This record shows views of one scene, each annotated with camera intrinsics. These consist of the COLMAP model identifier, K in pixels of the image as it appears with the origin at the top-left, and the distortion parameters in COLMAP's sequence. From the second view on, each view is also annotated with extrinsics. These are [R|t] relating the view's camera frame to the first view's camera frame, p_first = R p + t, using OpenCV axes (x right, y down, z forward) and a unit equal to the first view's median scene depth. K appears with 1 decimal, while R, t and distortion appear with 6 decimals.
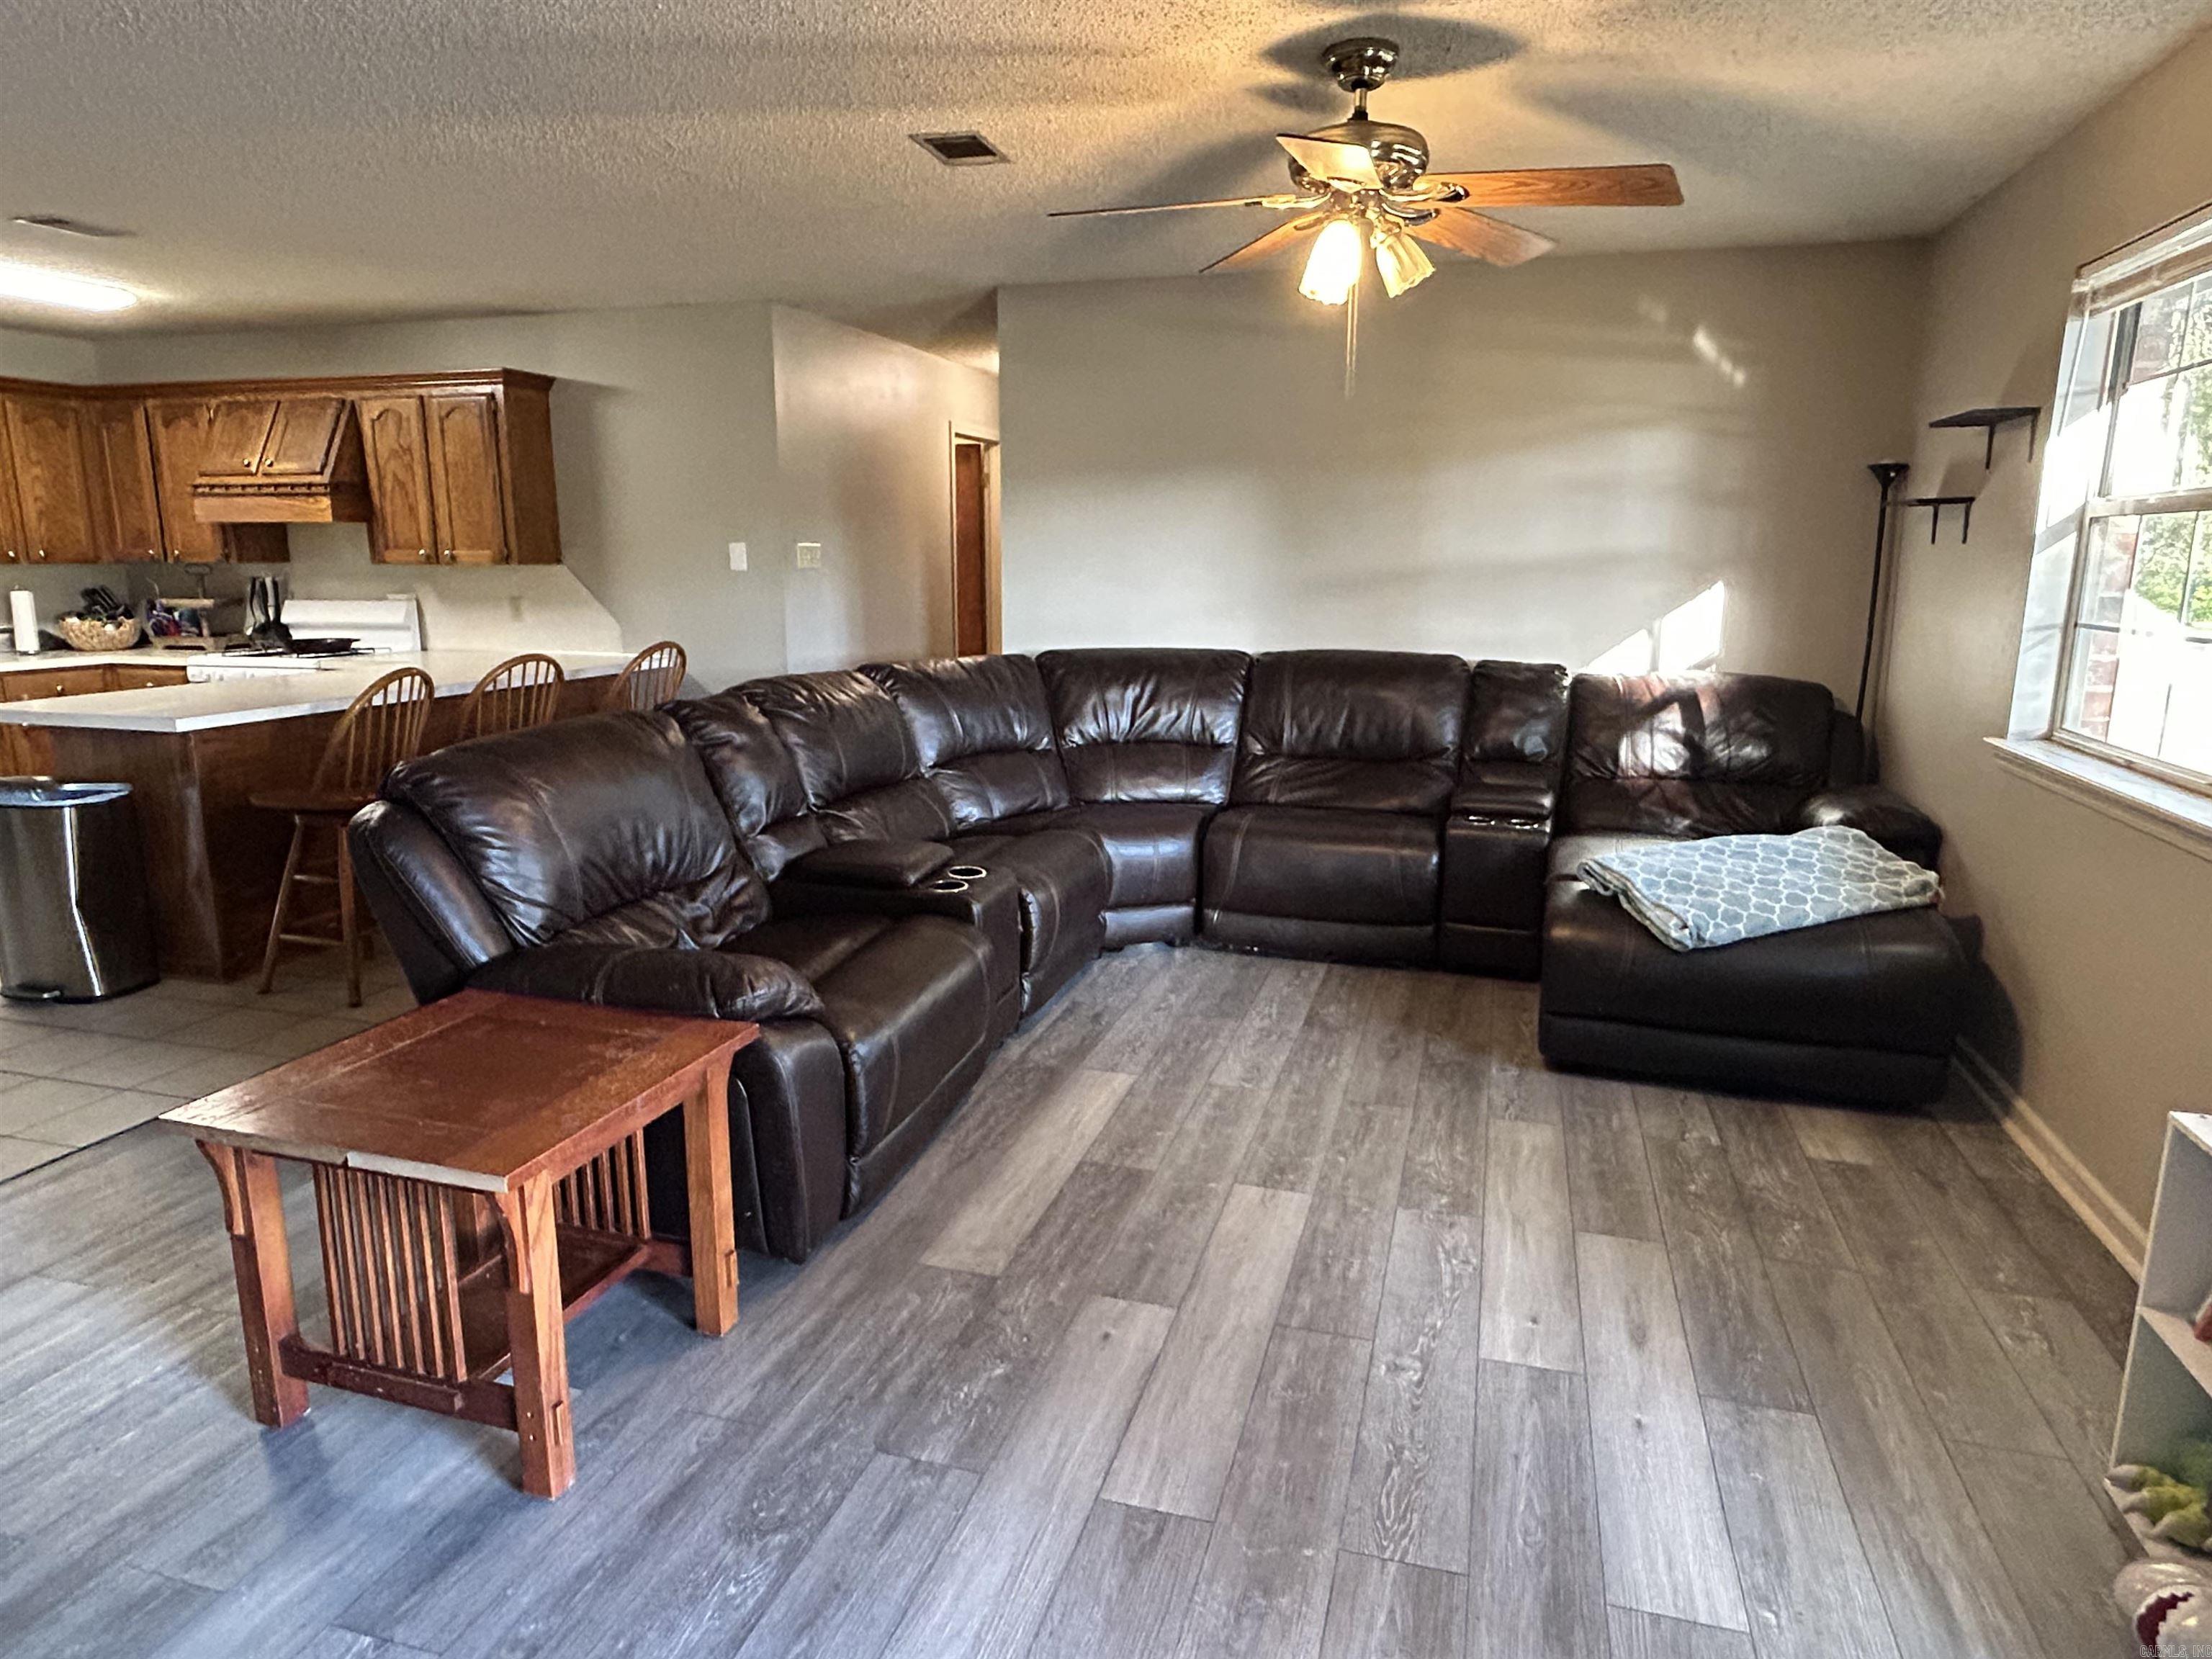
lens RADIAL K [[1345.1, 0, 1097.4], [0, 1345.1, 831.5], [0, 0, 1]] dist [-0.001272, -0.000107]
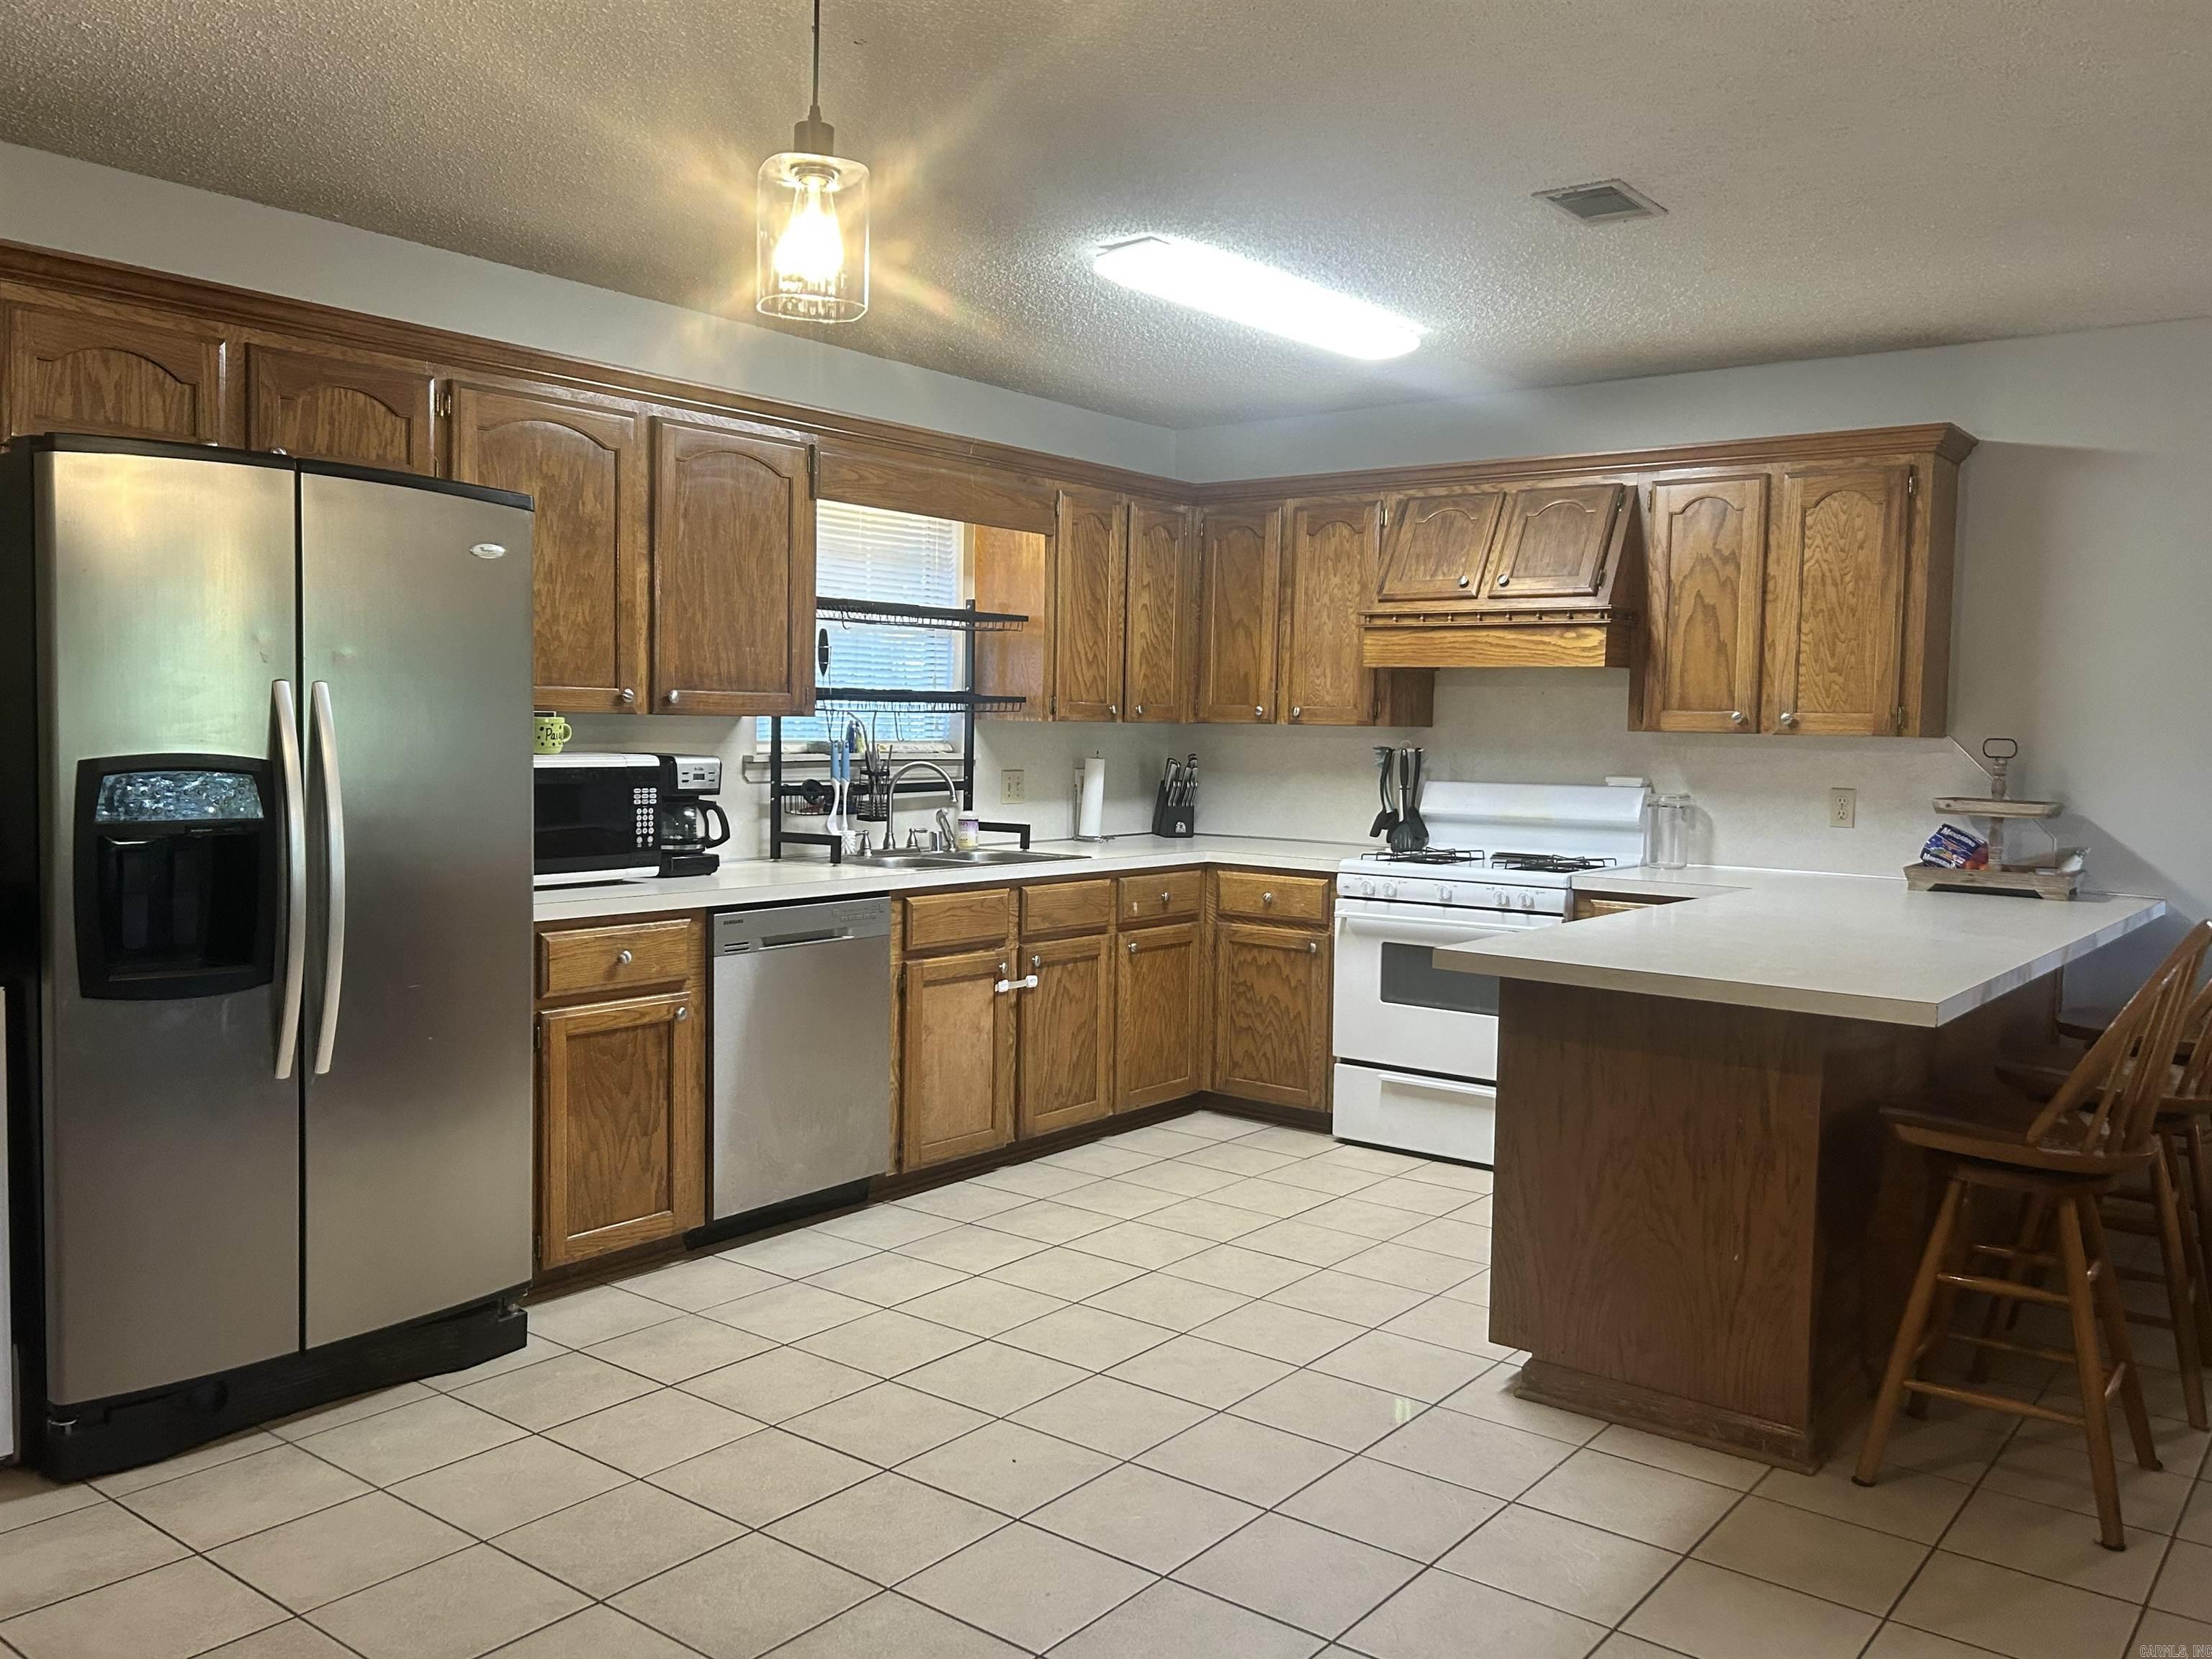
lens RADIAL K [[1737.7, 0, 1096.0], [0, 1737.7, 842.9], [0, 0, 1]] dist [0.010051, -0.001148]
pose [[0.930851, 0.042332, -0.362940, -0.488756], [-0.092816, 0.988081, -0.122804, -0.020002], [0.353415, 0.147998, 0.923685, 0.148283]]
